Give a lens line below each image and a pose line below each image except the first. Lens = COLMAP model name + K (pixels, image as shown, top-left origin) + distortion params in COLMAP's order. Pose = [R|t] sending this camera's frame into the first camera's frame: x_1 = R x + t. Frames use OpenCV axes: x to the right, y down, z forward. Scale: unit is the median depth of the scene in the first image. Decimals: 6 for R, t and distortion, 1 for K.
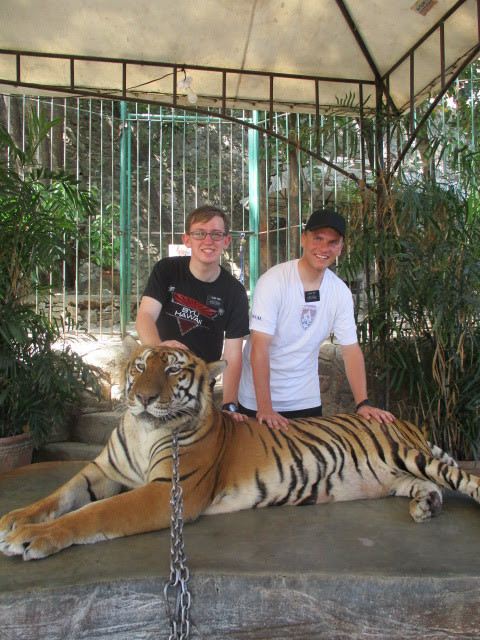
lens RADIAL K [[534.8, 0, 240.0], [0, 534.8, 320.0], [0, 0, 1]] dist [-0.017711, 0.001579]
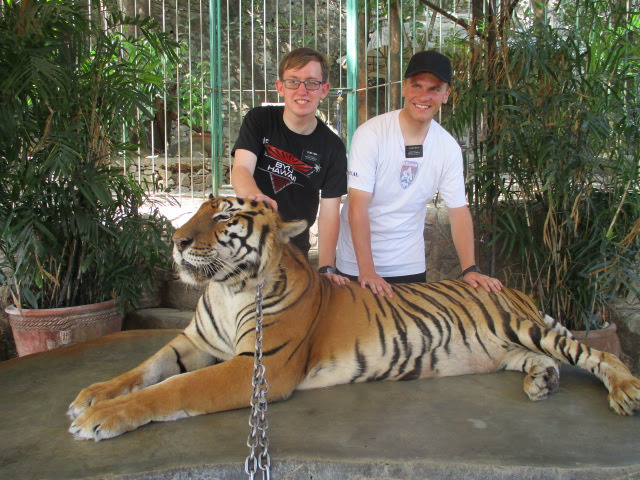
lens RADIAL K [[534.8, 0, 322.1], [0, 534.8, 238.6], [0, 0, 1]] dist [-0.017711, 0.001579]
pose [[0.999623, 0.001632, -0.027423, 0.000055], [0.001066, 0.995177, 0.098089, 0.012221], [0.027451, -0.098082, 0.994800, 0.086812]]
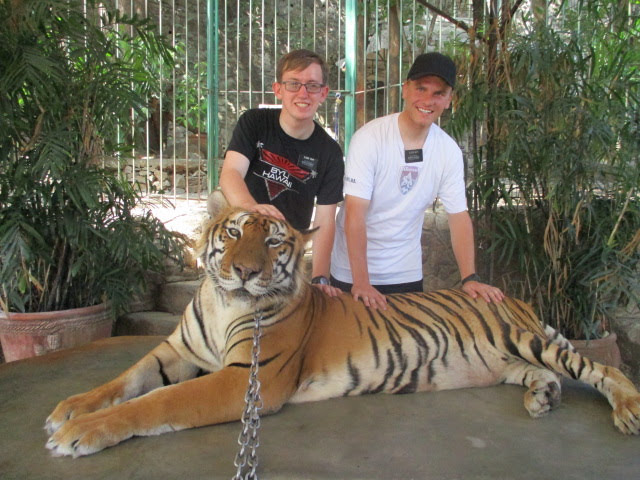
lens RADIAL K [[534.8, 0, 322.1], [0, 534.8, 238.6], [0, 0, 1]] dist [-0.017711, 0.001579]
pose [[0.999657, 0.012518, -0.022999, 0.004082], [-0.010321, 0.995584, 0.093310, 0.009286], [0.024065, -0.093041, 0.995371, 0.115454]]
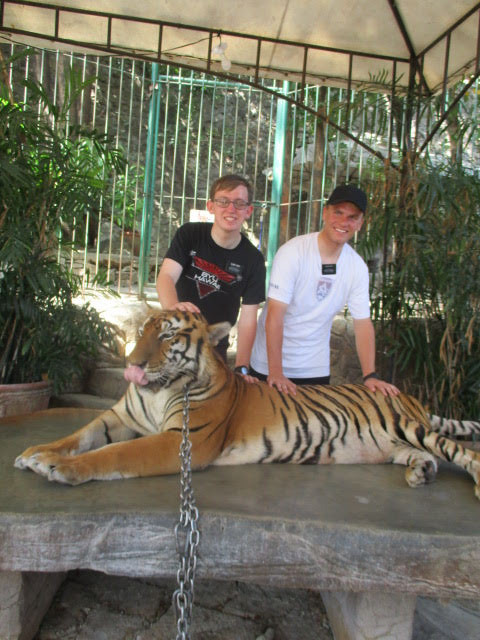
lens RADIAL K [[534.8, 0, 240.0], [0, 534.8, 320.0], [0, 0, 1]] dist [-0.017711, 0.001579]
pose [[0.996975, 0.075104, -0.019982, -0.009905], [-0.073908, 0.995743, 0.055075, 0.009107], [0.024033, -0.053431, 0.998282, -0.041723]]
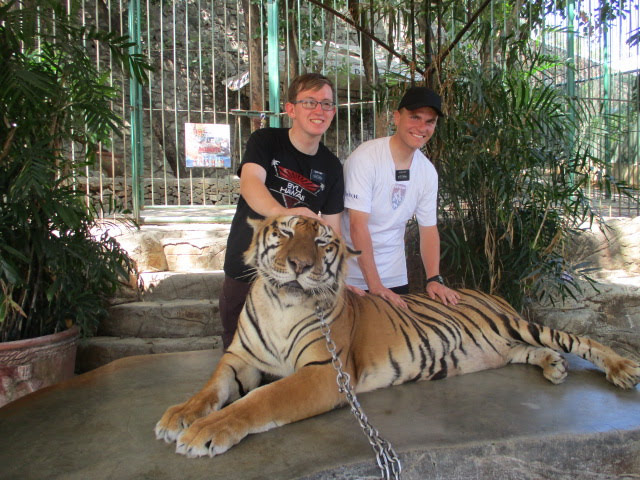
lens RADIAL K [[534.8, 0, 322.1], [0, 534.8, 238.6], [0, 0, 1]] dist [-0.017711, 0.001579]
pose [[0.973949, -0.019288, 0.225947, -0.262892], [0.005918, 0.998199, 0.059698, 0.015177], [-0.226692, -0.056805, 0.972309, 0.060101]]
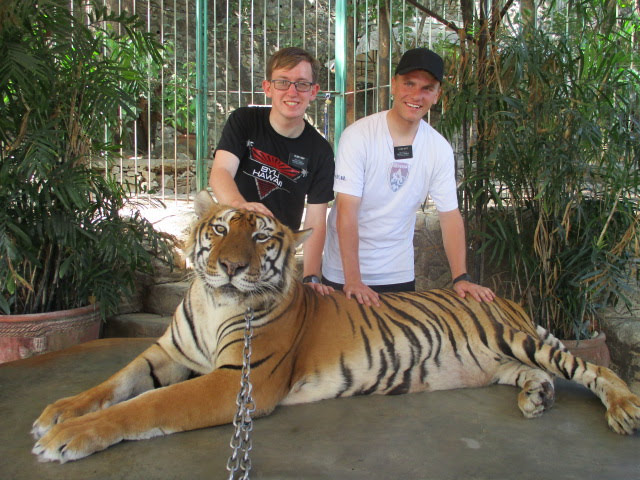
lens RADIAL K [[534.8, 0, 322.1], [0, 534.8, 238.6], [0, 0, 1]] dist [-0.017711, 0.001579]
pose [[0.999928, 0.011869, -0.001695, -0.001072], [-0.011668, 0.995852, 0.090232, 0.012361], [0.002759, -0.090206, 0.995919, 0.122909]]
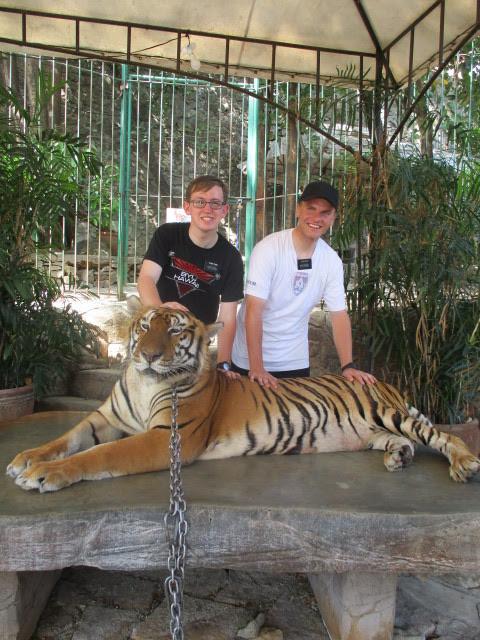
lens RADIAL K [[534.8, 0, 240.0], [0, 534.8, 320.0], [0, 0, 1]] dist [-0.017711, 0.001579]
pose [[0.999352, 0.032628, 0.015217, -0.006205], [-0.033551, 0.997324, 0.064961, 0.000945], [-0.013056, -0.065429, 0.997772, -0.066912]]
